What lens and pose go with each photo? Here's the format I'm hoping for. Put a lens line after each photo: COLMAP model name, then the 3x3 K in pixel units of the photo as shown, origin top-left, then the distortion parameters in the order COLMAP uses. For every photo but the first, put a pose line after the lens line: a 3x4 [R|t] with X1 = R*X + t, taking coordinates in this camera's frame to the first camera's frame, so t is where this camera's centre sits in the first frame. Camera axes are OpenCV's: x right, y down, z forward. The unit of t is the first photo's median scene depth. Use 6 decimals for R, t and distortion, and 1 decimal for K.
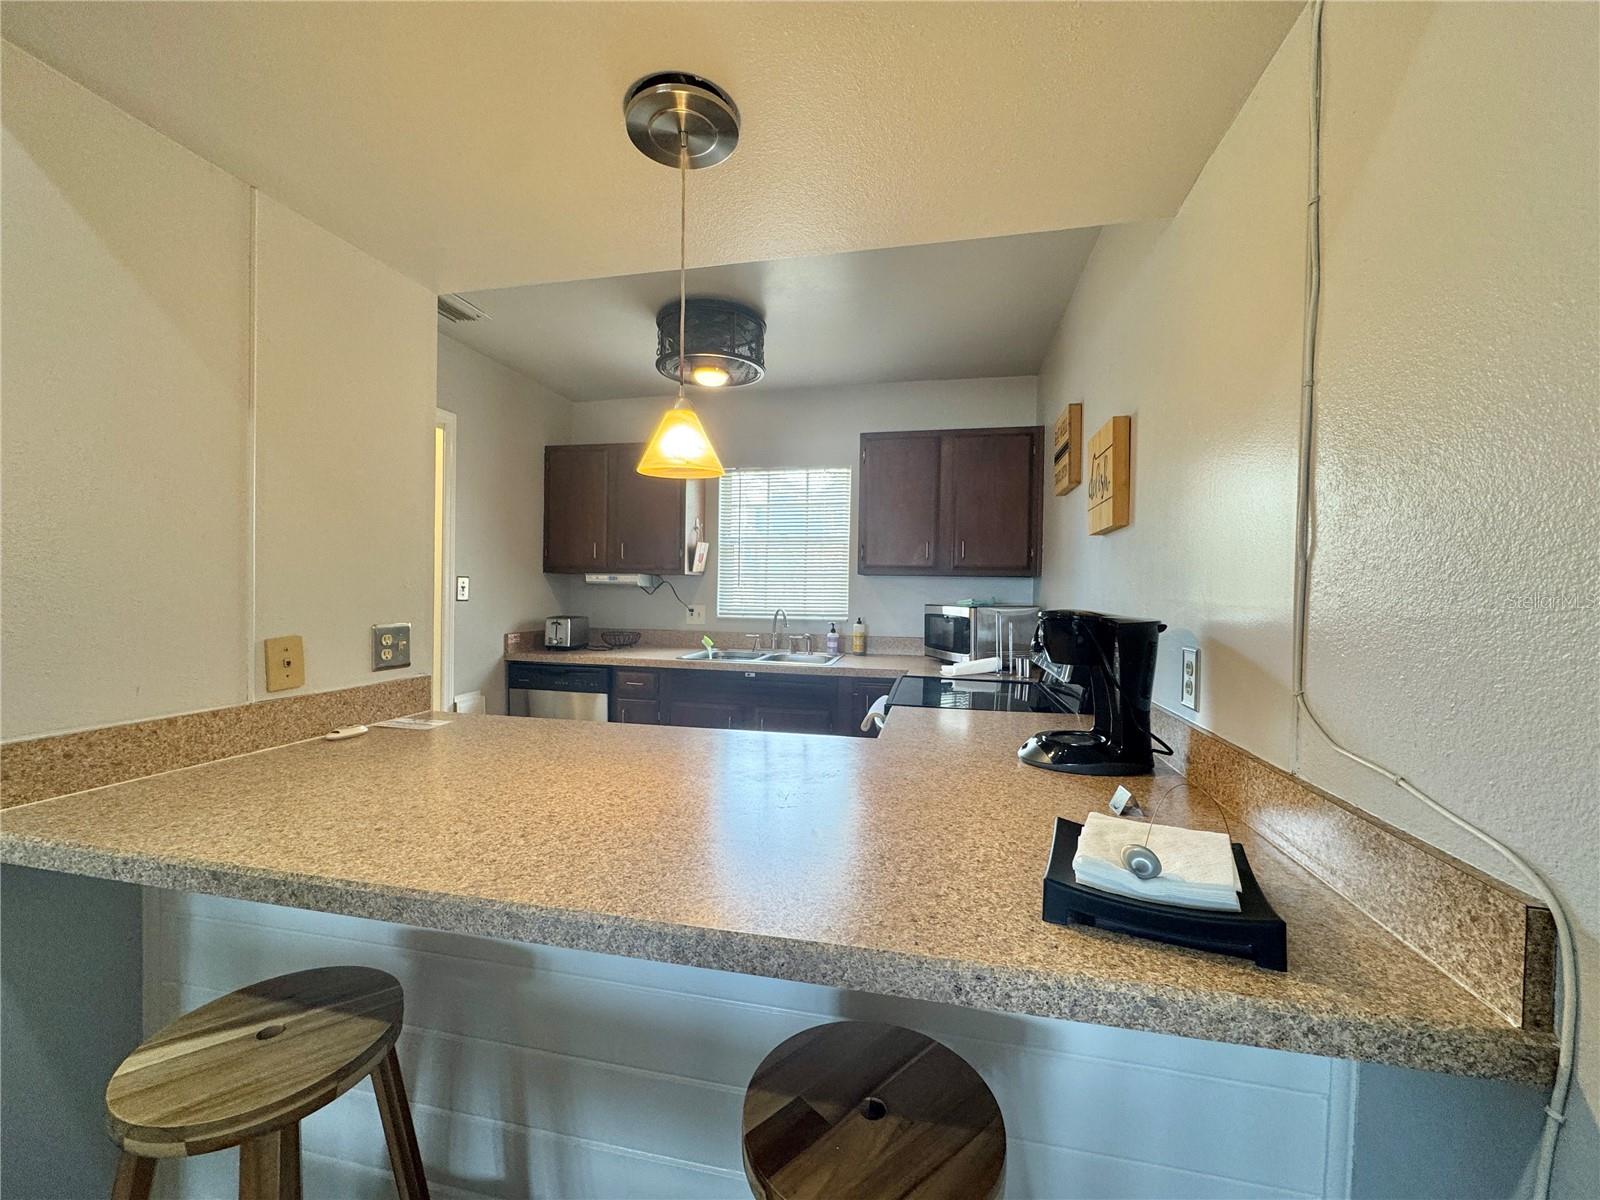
lens RADIAL K [[634.3, 0, 800.0], [0, 634.3, 600.0], [0, 0, 1]] dist [-0.006753, -0.000223]
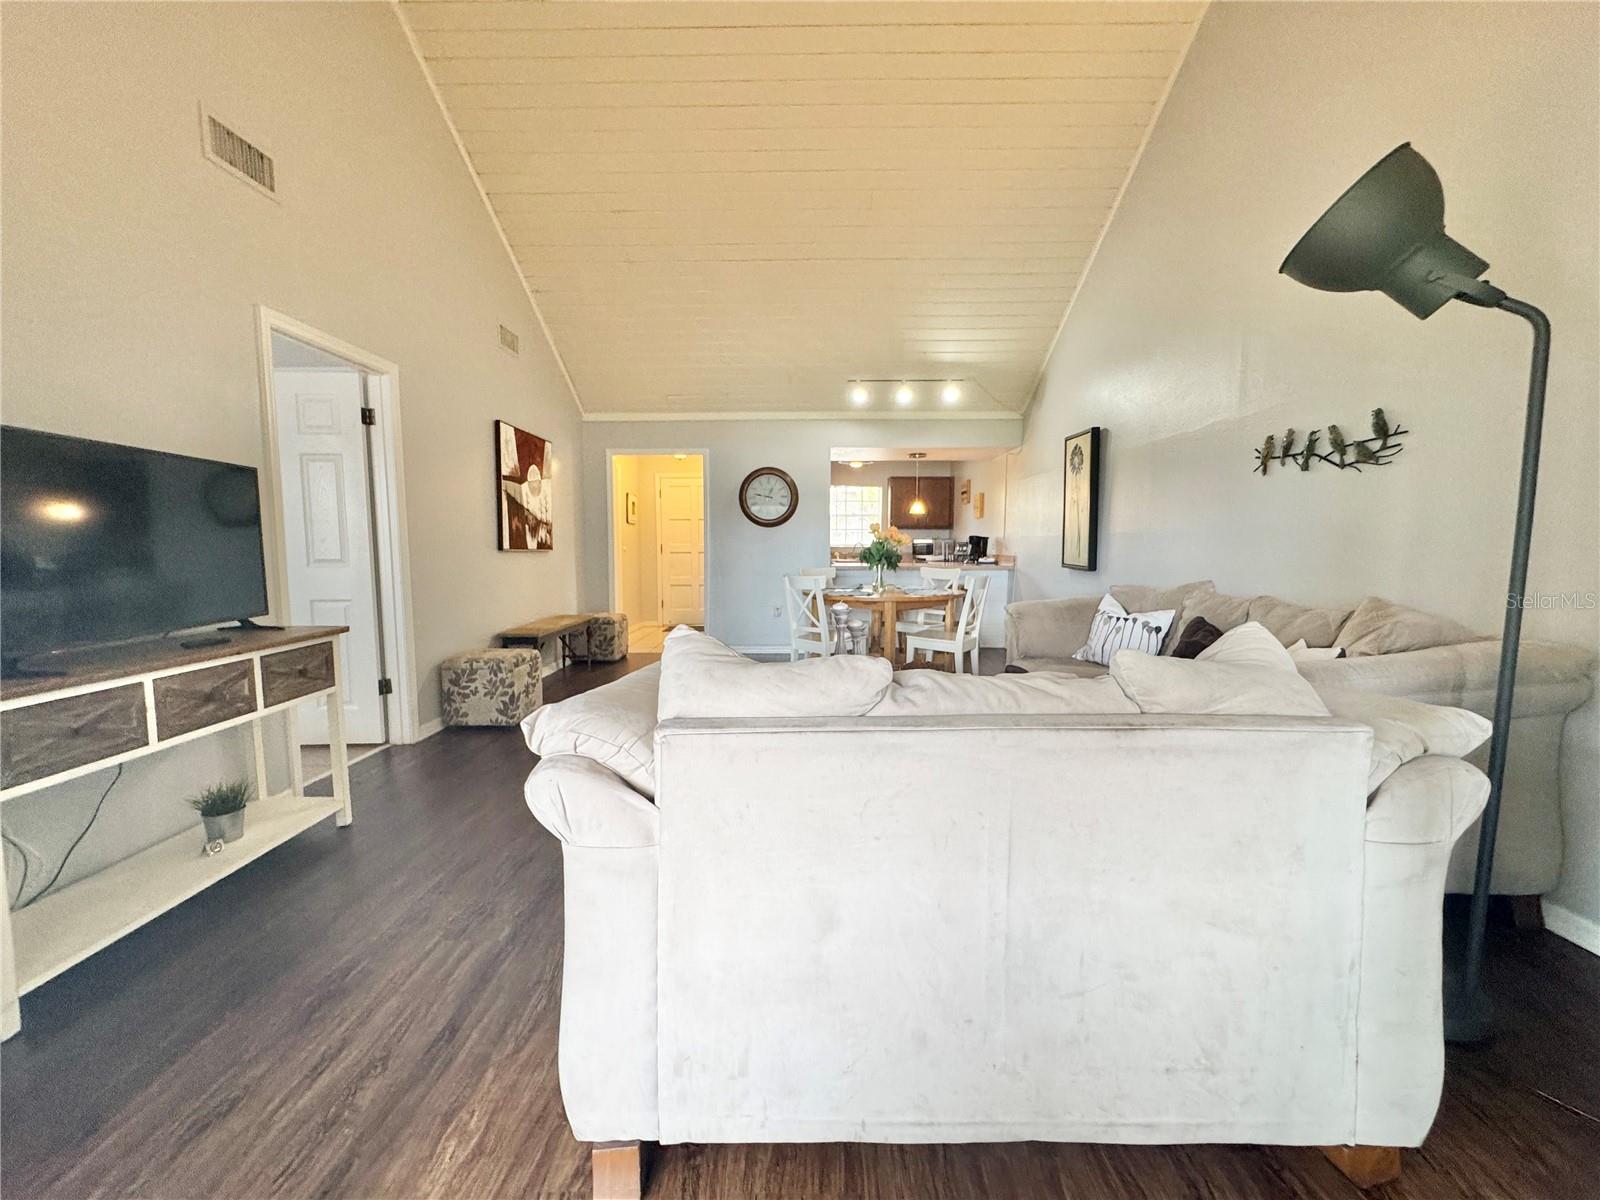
lens RADIAL K [[634.3, 0, 800.0], [0, 634.3, 600.0], [0, 0, 1]] dist [-0.006753, -0.000223]
pose [[0.977441, -0.041810, 0.207030, -0.792389], [0.026026, 0.996583, 0.078385, 0.036410], [-0.209600, -0.071229, 0.975189, -1.466887]]
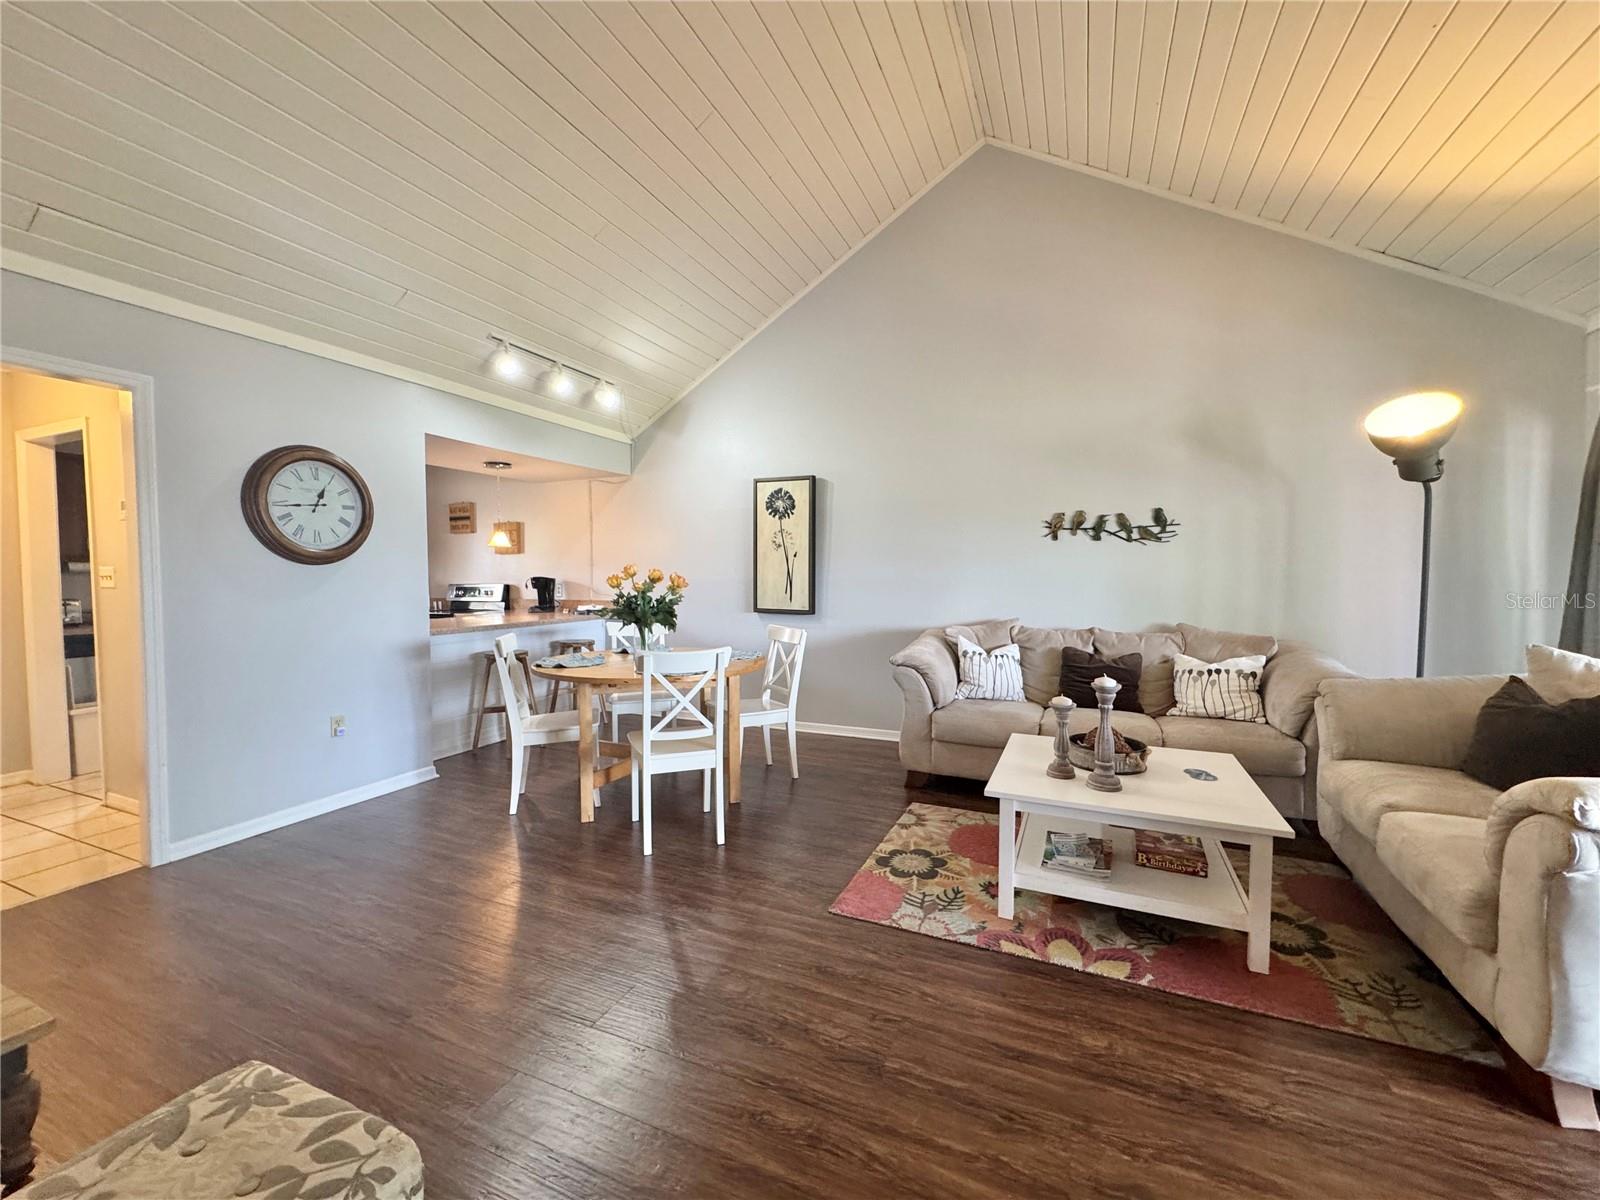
lens RADIAL K [[634.3, 0, 800.0], [0, 634.3, 600.0], [0, 0, 1]] dist [-0.006753, -0.000223]
pose [[0.201967, -0.064911, 0.977239, -1.238017], [0.023301, 0.997837, 0.061463, -0.018256], [-0.979115, 0.010357, 0.203043, -0.570756]]
